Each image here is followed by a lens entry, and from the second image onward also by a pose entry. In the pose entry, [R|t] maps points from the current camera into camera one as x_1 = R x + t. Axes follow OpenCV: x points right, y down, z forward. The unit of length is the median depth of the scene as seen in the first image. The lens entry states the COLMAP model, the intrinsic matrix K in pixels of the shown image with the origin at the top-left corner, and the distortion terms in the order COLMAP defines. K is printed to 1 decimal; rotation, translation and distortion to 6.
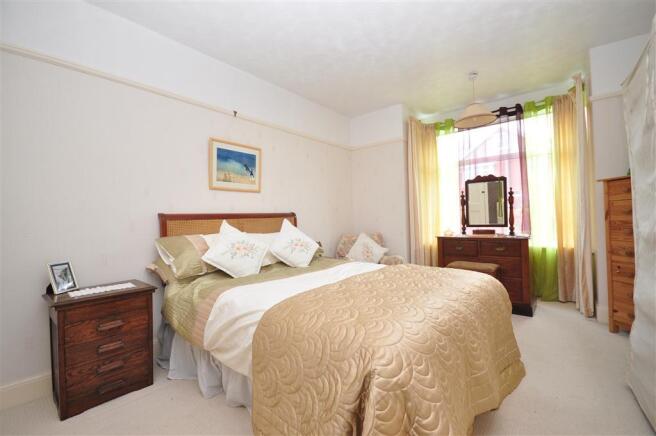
lens RADIAL K [[292.6, 0, 328.0], [0, 292.6, 218.0], [0, 0, 1]] dist [-0.000065, 0.000008]
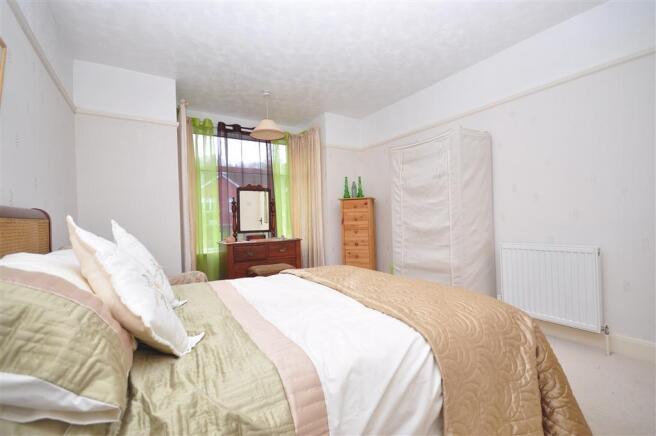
lens RADIAL K [[292.6, 0, 328.0], [0, 292.6, 218.0], [0, 0, 1]] dist [-0.000065, 0.000008]
pose [[0.316977, 0.025587, 0.948088, -0.398453], [0.018800, 0.999270, -0.033254, 0.016895], [-0.948247, 0.028365, 0.316264, 0.396046]]
